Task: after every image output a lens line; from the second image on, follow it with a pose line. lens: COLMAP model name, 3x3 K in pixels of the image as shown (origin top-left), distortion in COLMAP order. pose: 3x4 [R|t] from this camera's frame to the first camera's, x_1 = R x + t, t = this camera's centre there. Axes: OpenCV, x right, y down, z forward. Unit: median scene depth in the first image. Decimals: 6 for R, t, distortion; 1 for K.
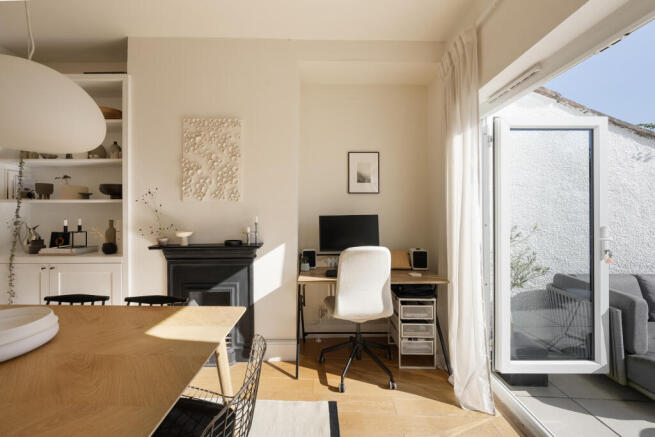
lens RADIAL K [[243.8, 0, 325.6], [0, 243.8, 212.0], [0, 0, 1]] dist [-0.007772, 0.000105]
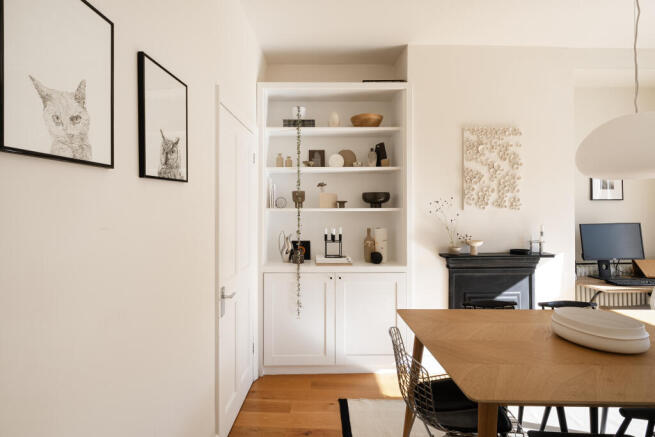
lens RADIAL K [[300.2, 0, 325.9], [0, 300.2, 211.6], [0, 0, 1]] dist [0.000396, 0.000045]
pose [[0.999996, -0.002279, -0.001399, -1.153735], [0.002273, 0.999988, -0.004402, -0.034076], [0.001409, 0.004399, 0.999989, -0.233368]]
